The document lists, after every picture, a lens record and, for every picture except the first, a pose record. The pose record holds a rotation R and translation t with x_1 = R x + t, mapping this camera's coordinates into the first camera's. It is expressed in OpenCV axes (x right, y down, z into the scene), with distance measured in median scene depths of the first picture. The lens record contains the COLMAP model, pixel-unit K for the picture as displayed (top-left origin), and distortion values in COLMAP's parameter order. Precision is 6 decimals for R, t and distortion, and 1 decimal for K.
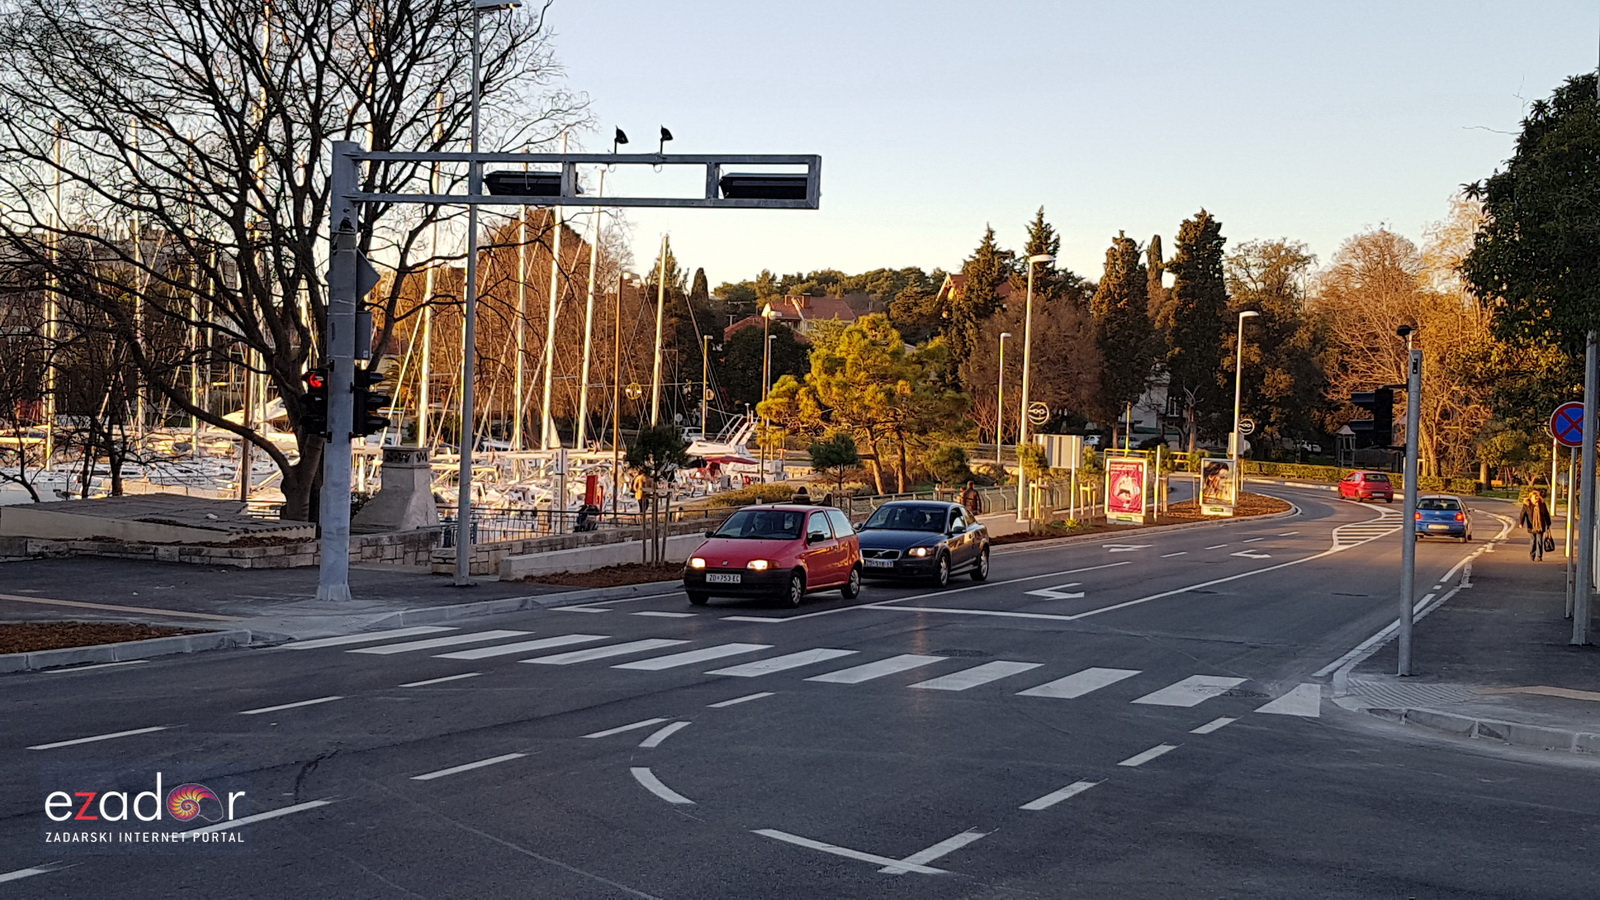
lens RADIAL K [[1941.6, 0, 760.0], [0, 1941.6, 432.6], [0, 0, 1]] dist [0.293121, -0.635716]
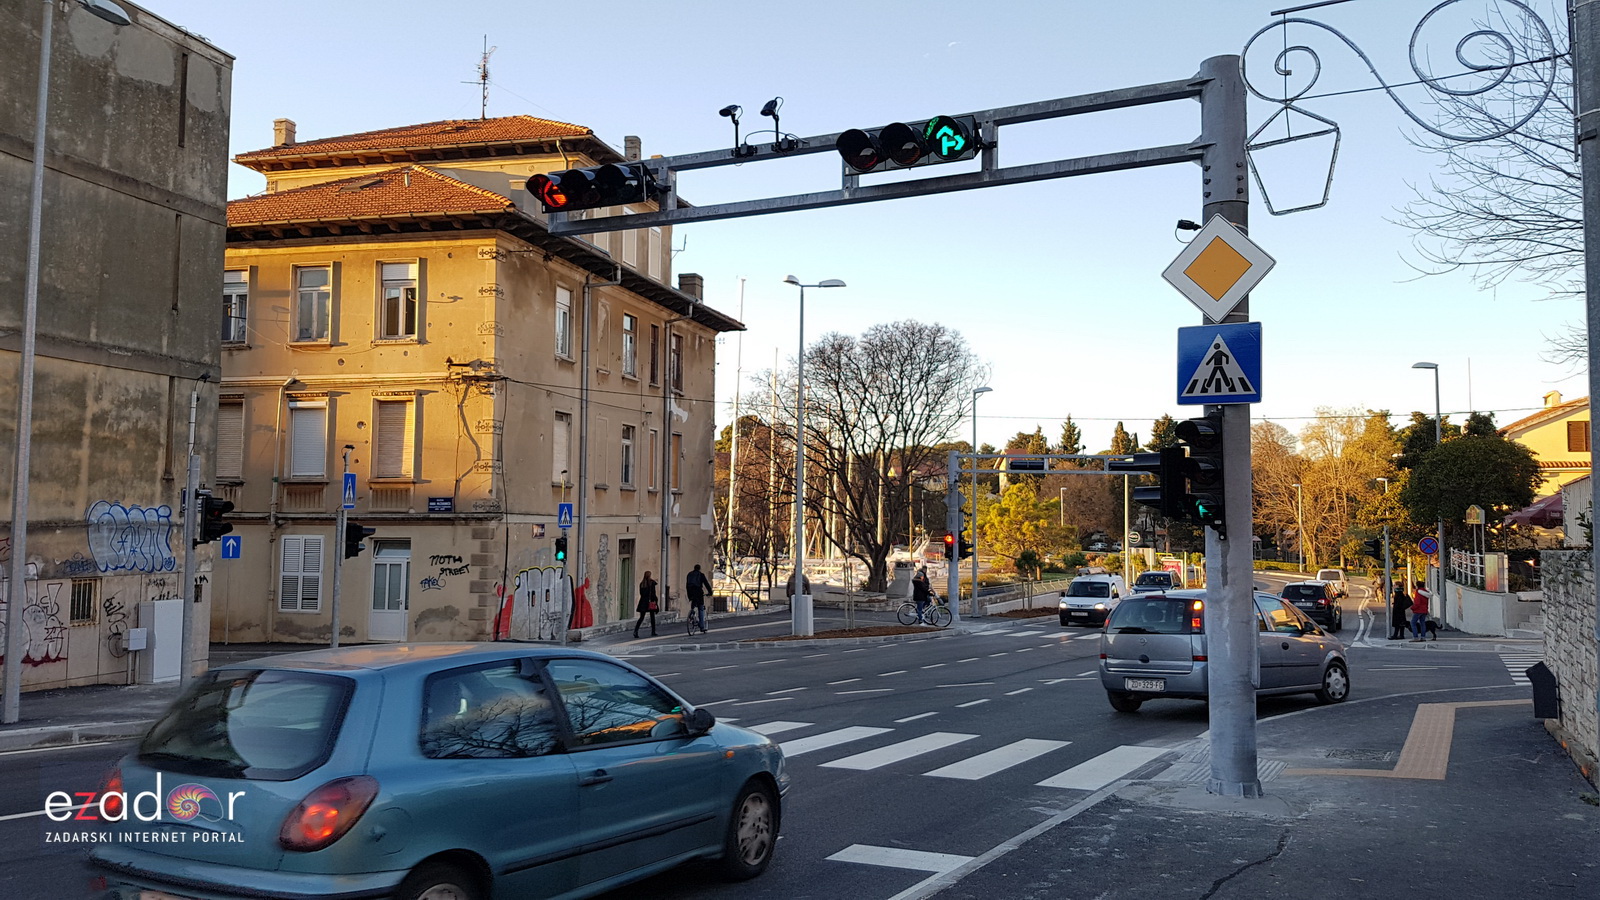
lens RADIAL K [[1237.3, 0, 793.6], [0, 1237.3, 451.2], [0, 0, 1]] dist [0.233502, -0.368709]
pose [[0.998835, -0.029328, -0.038320, -0.137088], [0.026381, 0.996814, -0.075266, -0.009654], [0.040405, 0.074167, 0.996427, -0.271223]]
